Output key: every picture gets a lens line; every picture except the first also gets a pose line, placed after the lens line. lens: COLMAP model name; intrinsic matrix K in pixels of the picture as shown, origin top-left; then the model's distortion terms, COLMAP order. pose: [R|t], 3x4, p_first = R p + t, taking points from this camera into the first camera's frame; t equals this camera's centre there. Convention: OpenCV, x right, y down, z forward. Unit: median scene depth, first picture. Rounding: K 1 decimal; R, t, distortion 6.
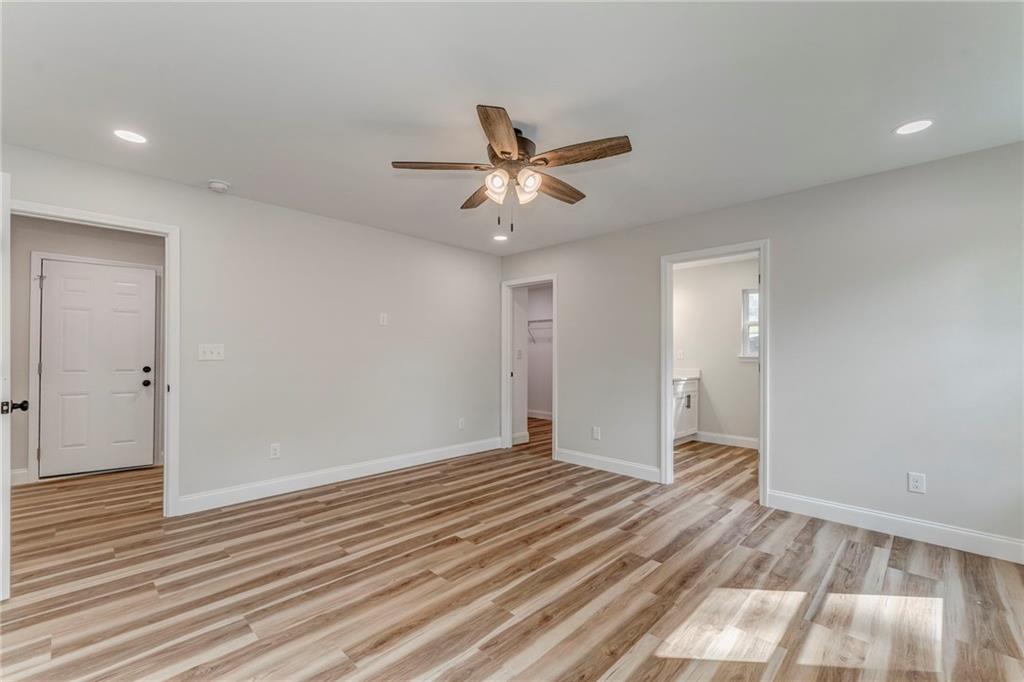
lens RADIAL K [[434.0, 0, 509.3], [0, 434.0, 345.8], [0, 0, 1]] dist [0.003396, 0.000159]
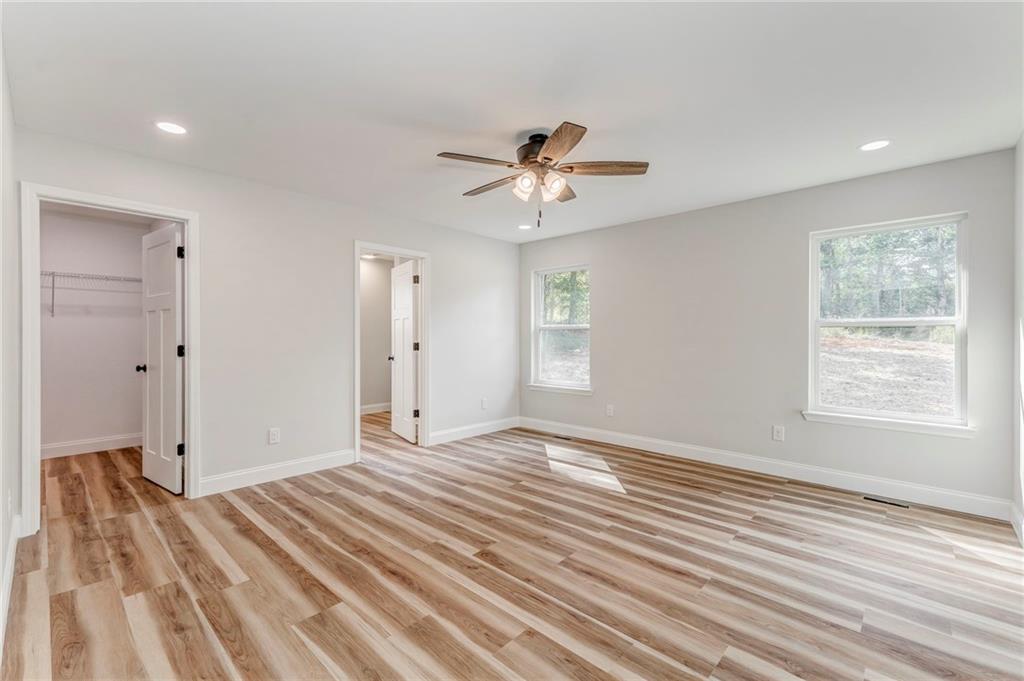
lens RADIAL K [[434.0, 0, 509.3], [0, 434.0, 345.3], [0, 0, 1]] dist [0.003396, 0.000159]
pose [[-0.020859, -0.021083, 0.999560, -0.856033], [-0.022715, 0.999530, 0.020609, 0.019794], [-0.999524, -0.022275, -0.021328, 0.871974]]
